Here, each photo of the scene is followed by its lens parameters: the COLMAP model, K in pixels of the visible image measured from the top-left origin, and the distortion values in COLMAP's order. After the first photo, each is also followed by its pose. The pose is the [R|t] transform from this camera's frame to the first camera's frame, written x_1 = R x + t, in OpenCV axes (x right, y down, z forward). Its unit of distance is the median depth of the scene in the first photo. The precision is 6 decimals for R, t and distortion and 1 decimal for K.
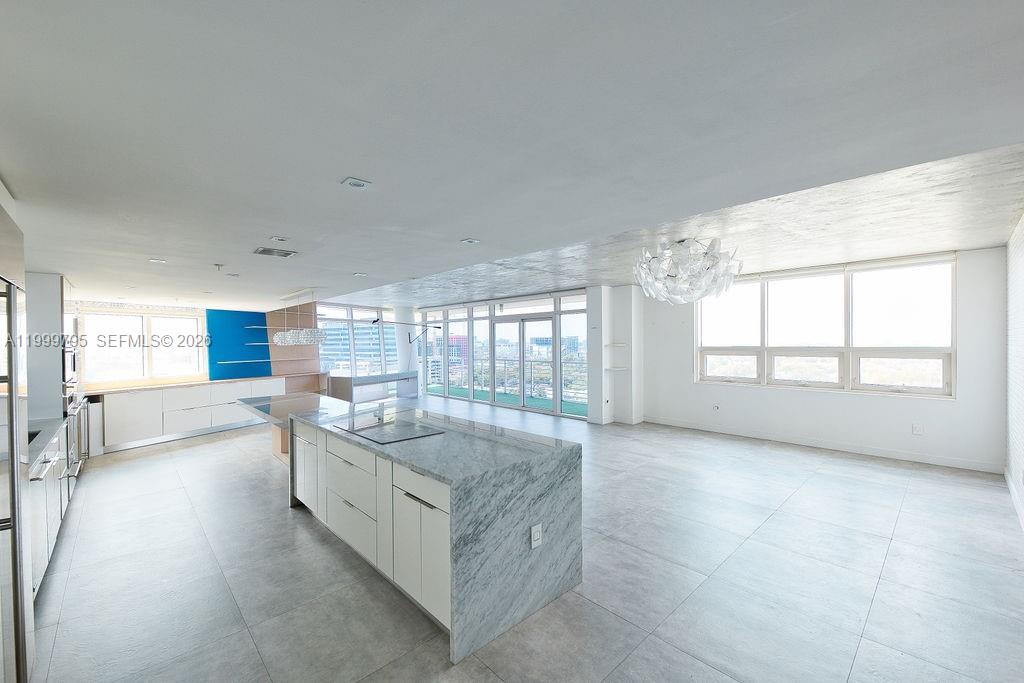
lens RADIAL K [[415.7, 0, 512.0], [0, 415.7, 341.5], [0, 0, 1]] dist [-0.000131, -0.000015]
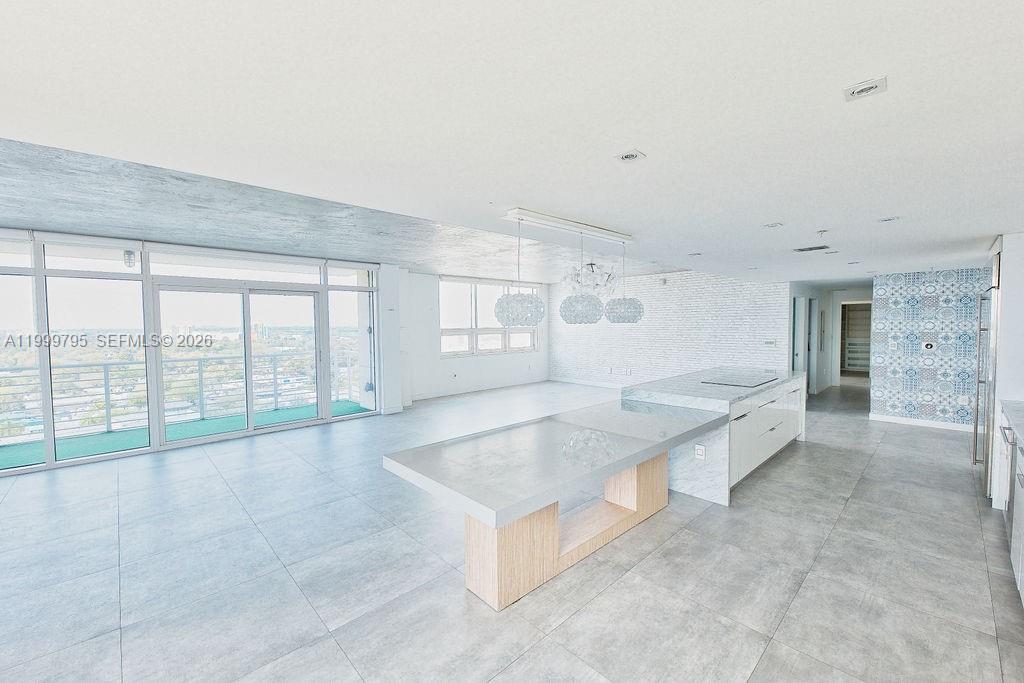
lens RADIAL K [[415.7, 0, 512.0], [0, 415.7, 341.5], [0, 0, 1]] dist [-0.000131, -0.000015]
pose [[-0.008629, -0.036632, 0.999292, -0.657760], [0.011354, 0.999261, 0.036729, 0.005129], [-0.999898, 0.011662, -0.008207, 0.689318]]
